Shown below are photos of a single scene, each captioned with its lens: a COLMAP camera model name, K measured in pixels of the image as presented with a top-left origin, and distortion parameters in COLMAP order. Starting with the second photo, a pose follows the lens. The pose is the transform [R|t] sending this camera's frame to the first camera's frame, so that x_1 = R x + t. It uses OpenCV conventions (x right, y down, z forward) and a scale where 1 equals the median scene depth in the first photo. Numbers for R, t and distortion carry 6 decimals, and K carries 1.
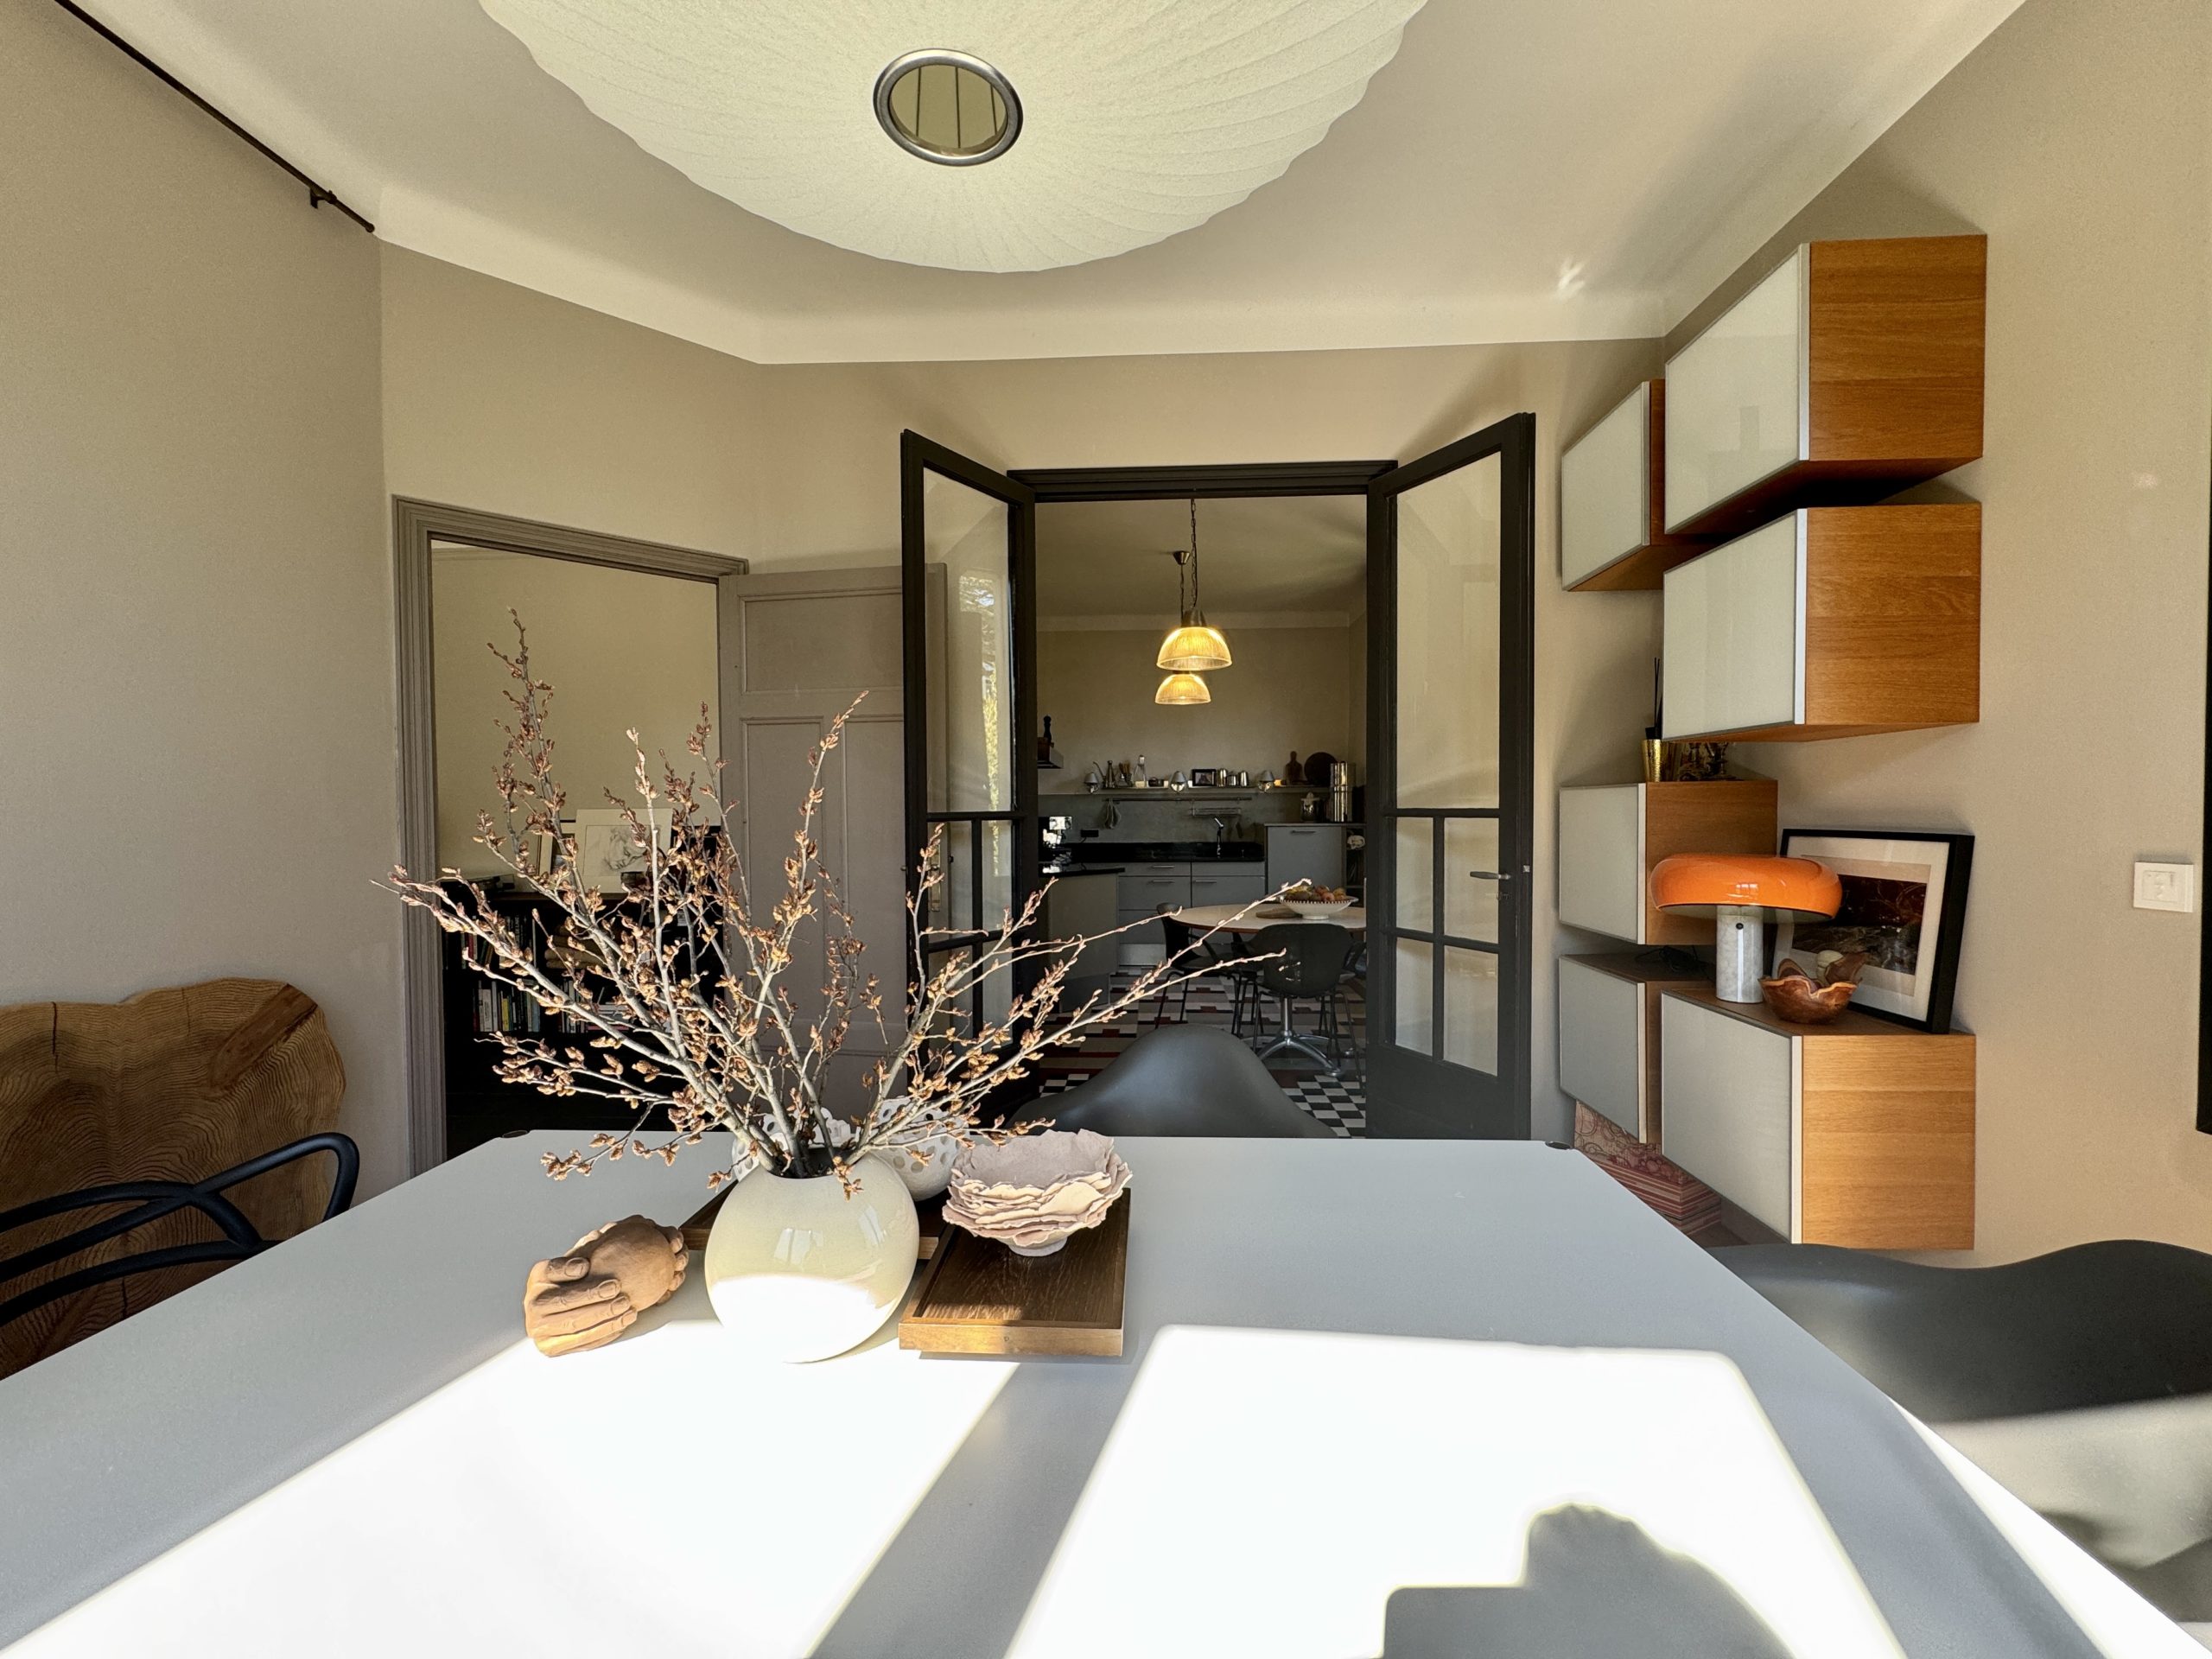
lens RADIAL K [[880.1, 0, 1103.7], [0, 880.1, 828.2], [0, 0, 1]] dist [0.006302, -0.000256]
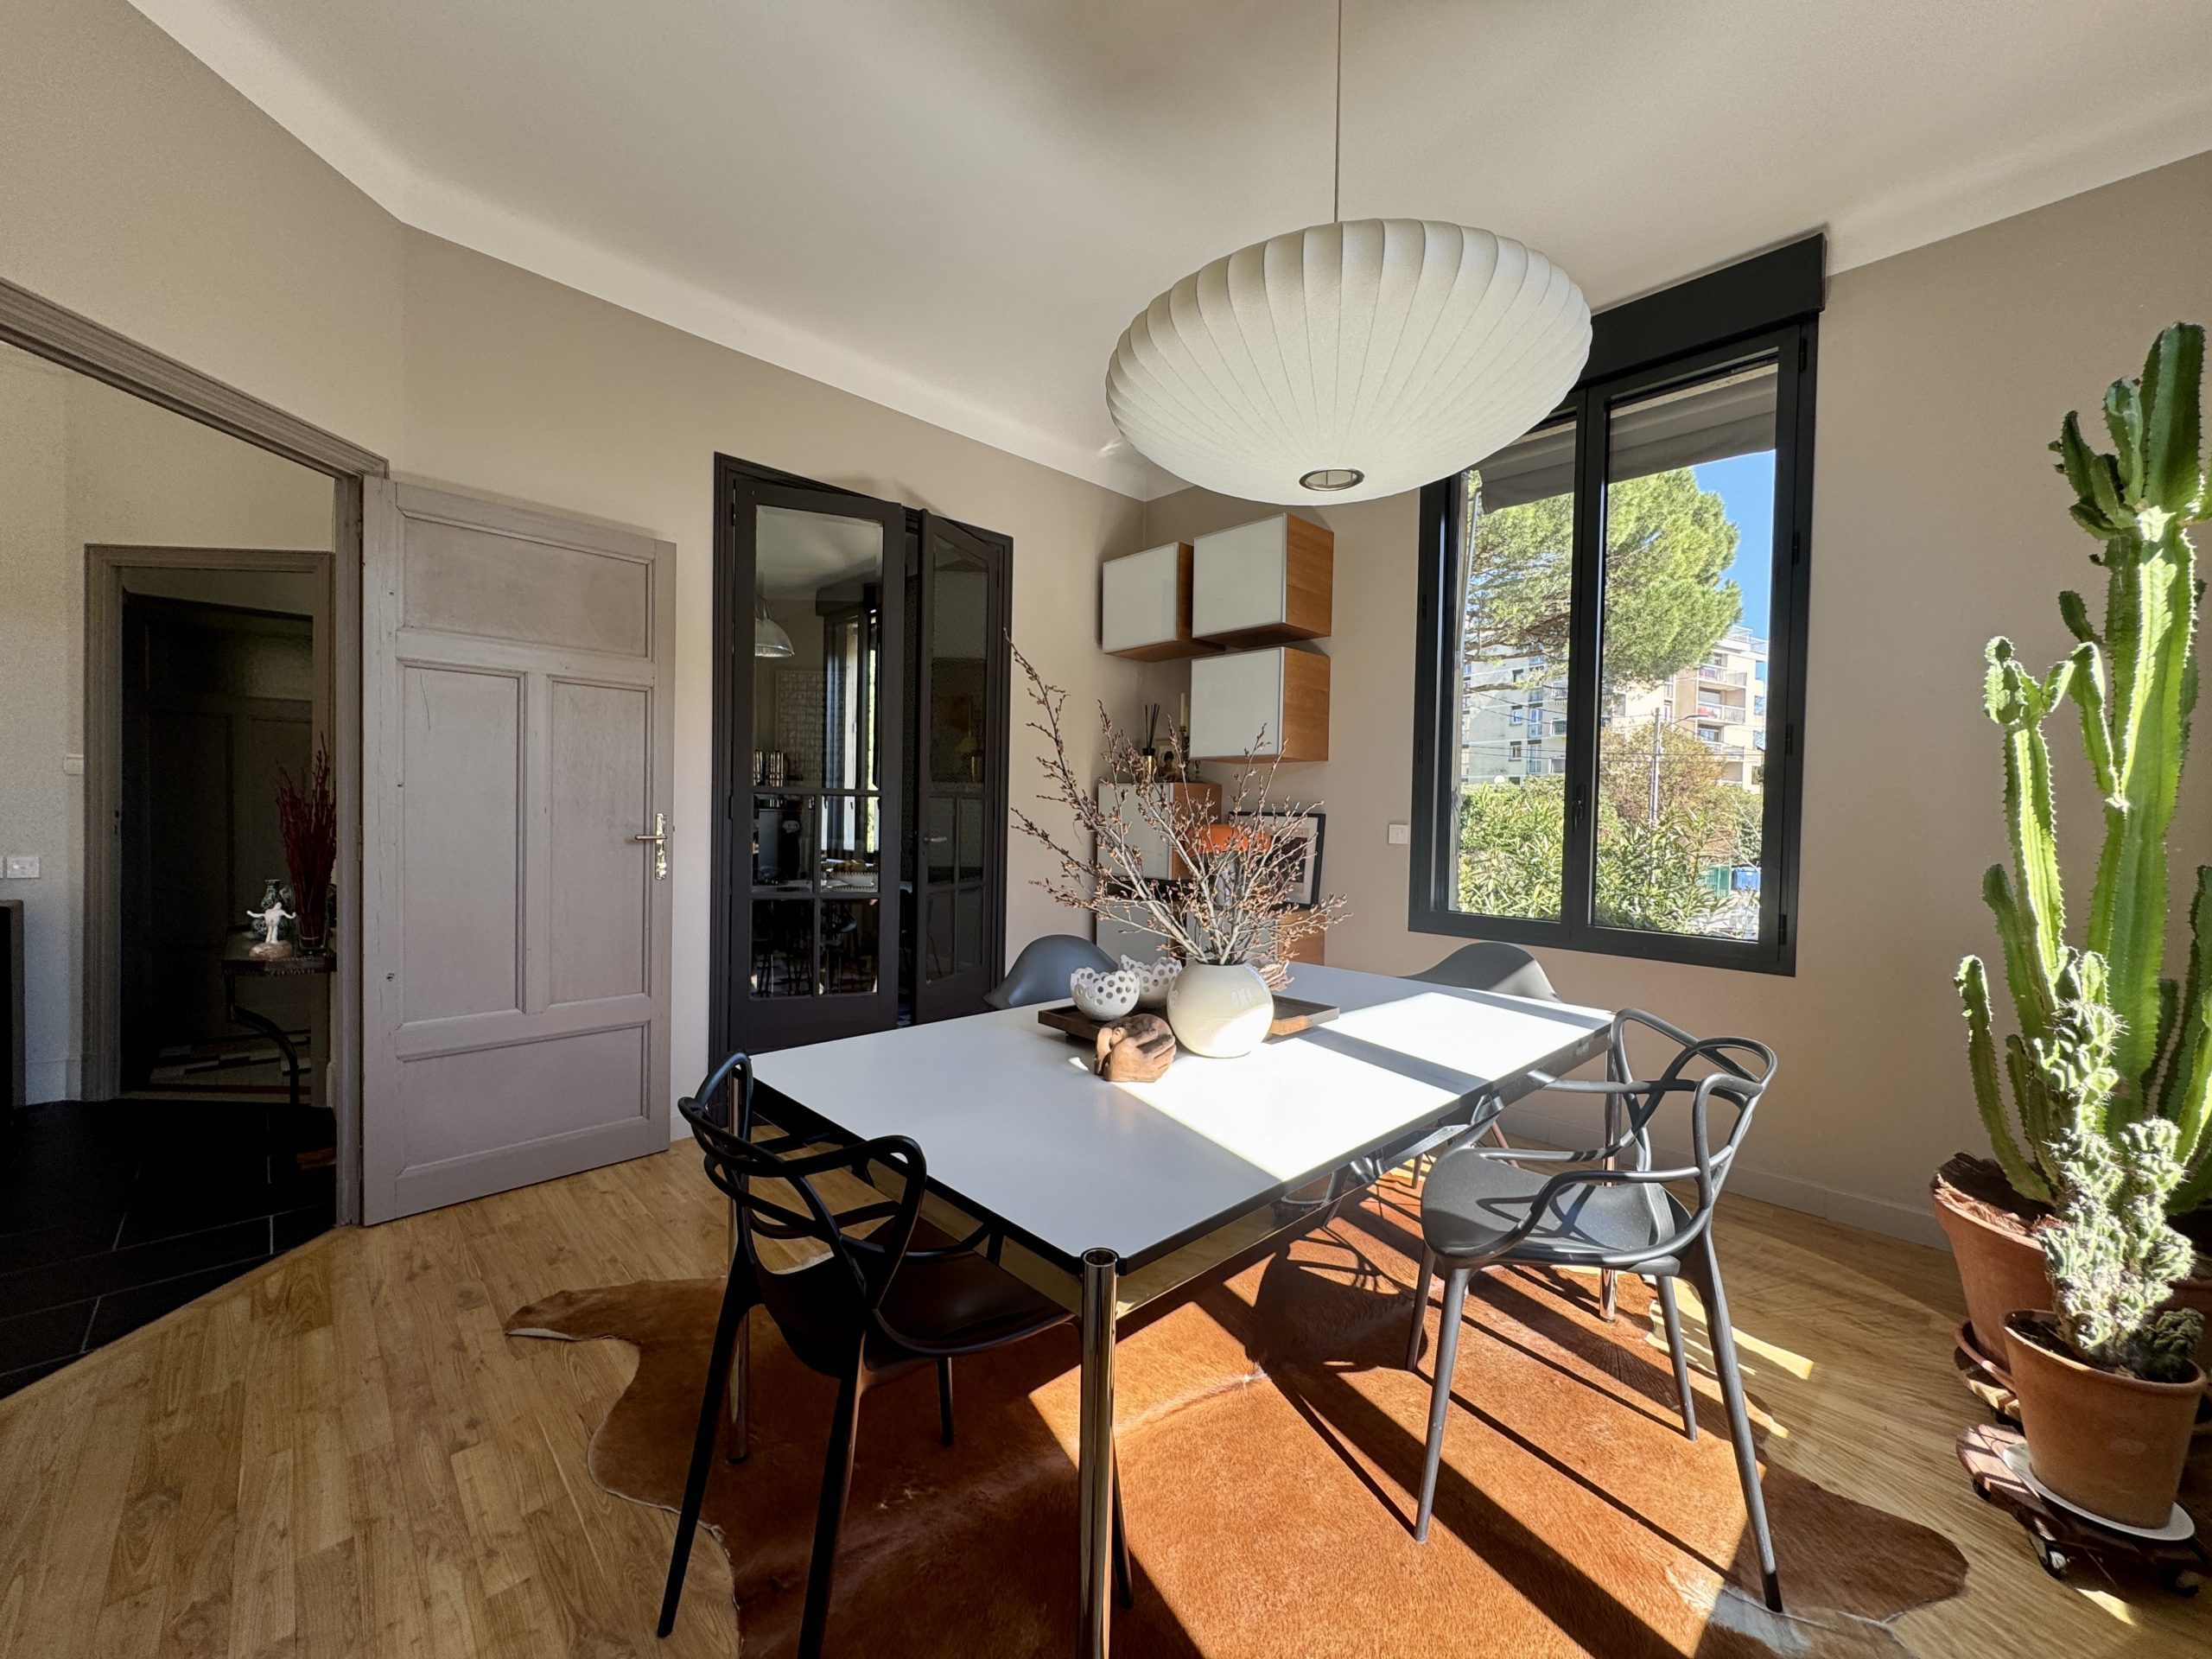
lens RADIAL K [[880.1, 0, 1103.7], [0, 880.1, 828.2], [0, 0, 1]] dist [0.006302, -0.000256]
pose [[0.681572, 0.005001, 0.731734, -0.875869], [-0.002552, 0.999987, -0.004457, 0.051021], [-0.731747, 0.001170, 0.681576, -0.040951]]
